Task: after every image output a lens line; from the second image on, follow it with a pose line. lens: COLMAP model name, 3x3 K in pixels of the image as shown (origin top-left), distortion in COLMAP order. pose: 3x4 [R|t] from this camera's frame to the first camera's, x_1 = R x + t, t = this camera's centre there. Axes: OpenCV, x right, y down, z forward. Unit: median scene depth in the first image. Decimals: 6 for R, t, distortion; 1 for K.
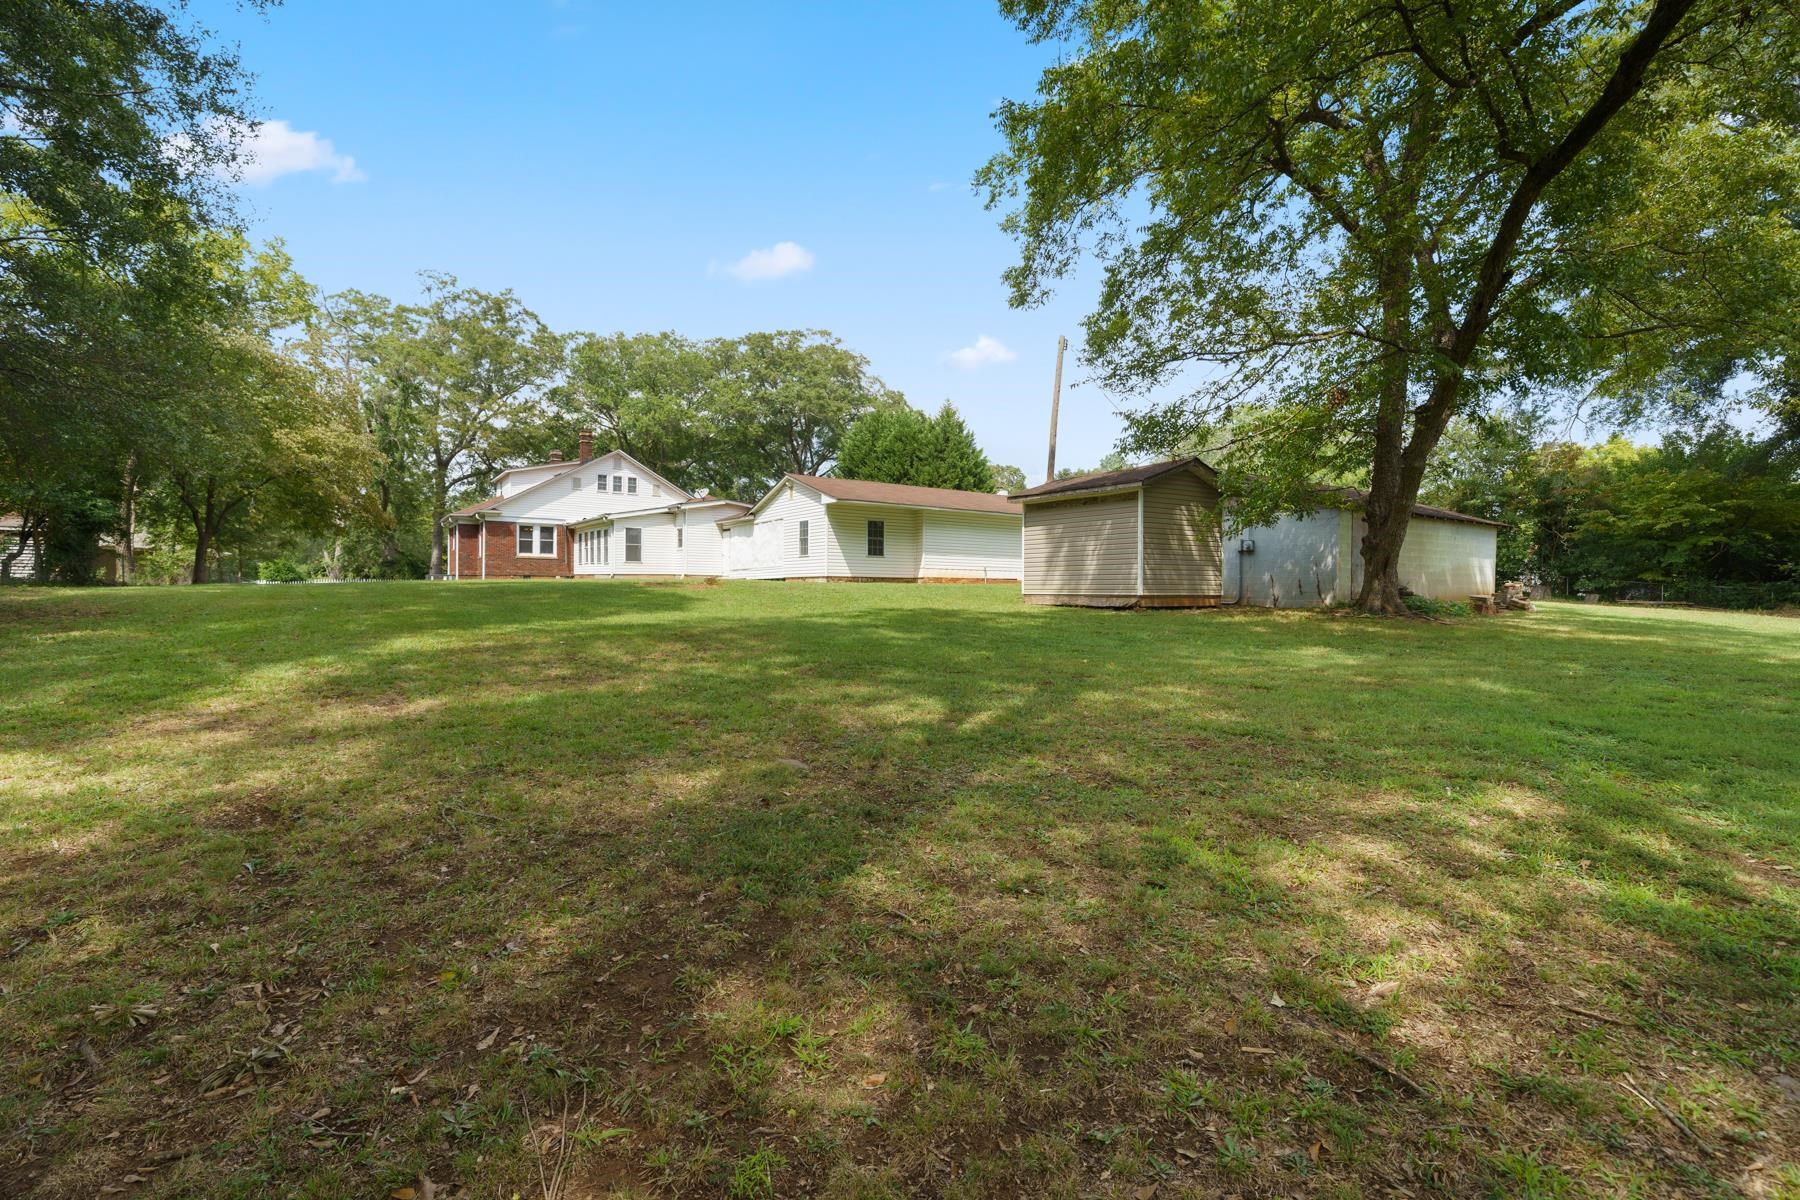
lens RADIAL K [[792.6, 0, 903.6], [0, 792.6, 605.7], [0, 0, 1]] dist [0.001807, -0.000044]
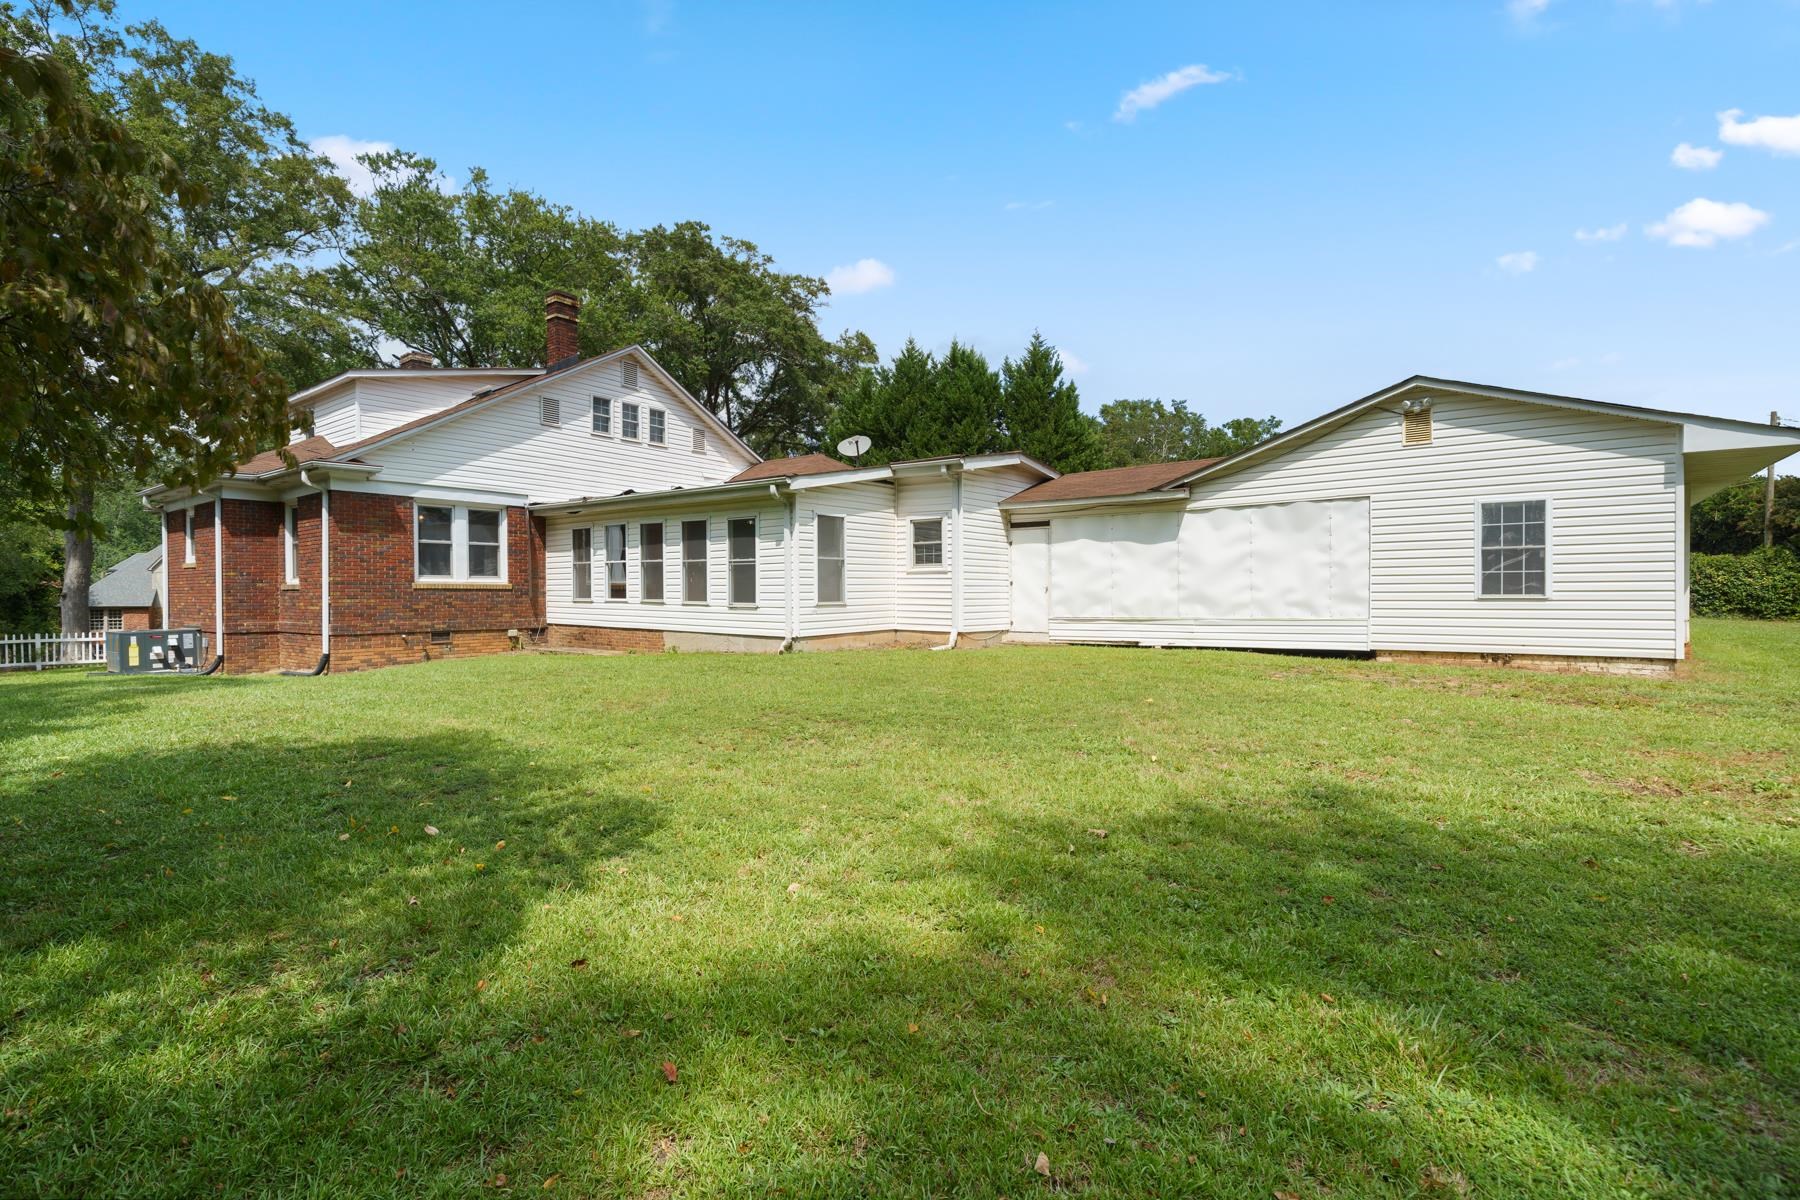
lens RADIAL K [[792.6, 0, 903.6], [0, 792.6, 605.7], [0, 0, 1]] dist [0.001807, -0.000044]
pose [[0.946478, -0.017848, 0.322274, -0.373715], [0.016919, 0.999841, 0.005683, -0.048359], [-0.322324, 0.000073, 0.946629, 0.533580]]
